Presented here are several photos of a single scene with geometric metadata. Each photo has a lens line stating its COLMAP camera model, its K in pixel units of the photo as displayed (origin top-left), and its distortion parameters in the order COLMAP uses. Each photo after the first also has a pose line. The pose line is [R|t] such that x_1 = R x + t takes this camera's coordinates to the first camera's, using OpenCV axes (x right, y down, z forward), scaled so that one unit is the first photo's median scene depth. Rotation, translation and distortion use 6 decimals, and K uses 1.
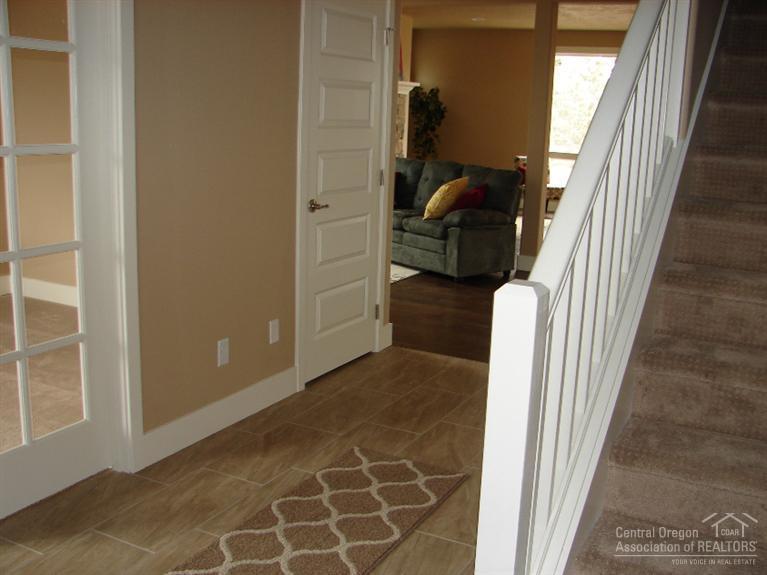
lens RADIAL K [[825.4, 0, 383.5], [0, 825.4, 287.5], [0, 0, 1]] dist [-0.165031, 0.017099]
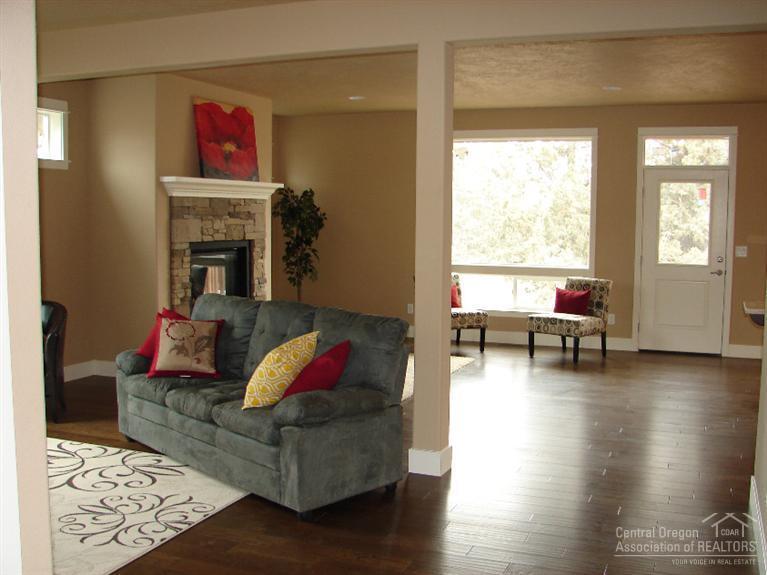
lens RADIAL K [[825.4, 0, 383.5], [0, 825.4, 287.5], [0, 0, 1]] dist [-0.165031, 0.017099]
pose [[0.994496, -0.040565, 0.096601, 0.062377], [0.052272, 0.991162, -0.121926, -0.060211], [-0.090802, 0.126304, 0.987827, 0.264840]]
